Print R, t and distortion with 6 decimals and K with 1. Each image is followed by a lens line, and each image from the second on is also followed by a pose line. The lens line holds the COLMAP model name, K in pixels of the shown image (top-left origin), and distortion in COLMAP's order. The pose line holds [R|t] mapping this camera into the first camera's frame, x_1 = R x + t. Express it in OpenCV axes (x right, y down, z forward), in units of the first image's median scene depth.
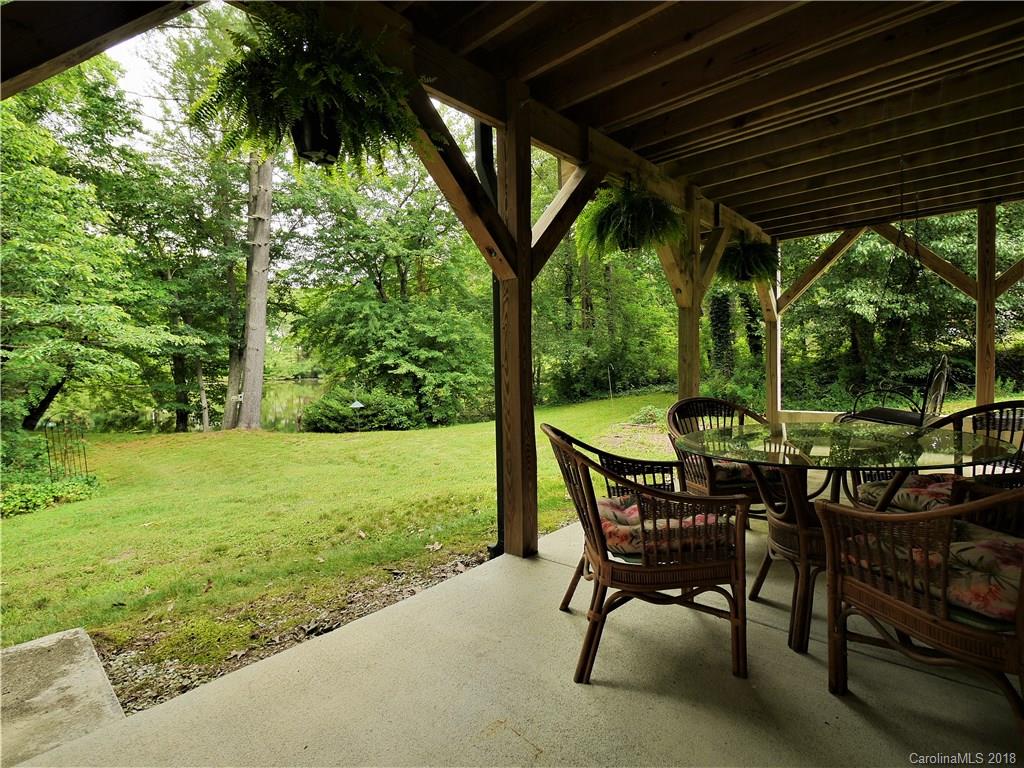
lens RADIAL K [[499.1, 0, 506.0], [0, 499.1, 383.8], [0, 0, 1]] dist [-0.000384, 0.000158]
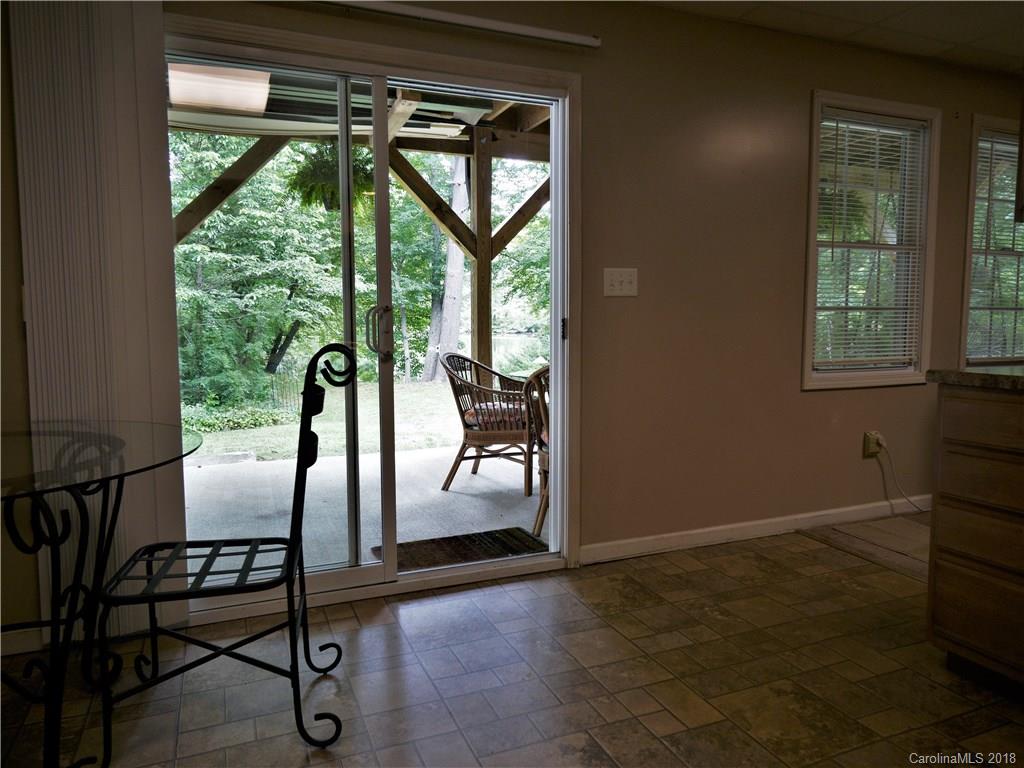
lens RADIAL K [[722.5, 0, 513.6], [0, 722.5, 385.2], [0, 0, 1]] dist [0.001582, 0.000318]
pose [[0.896119, 0.058485, -0.439943, 0.196657], [-0.033881, 0.997402, 0.063578, 0.004634], [0.442518, -0.042068, 0.895772, -0.159893]]
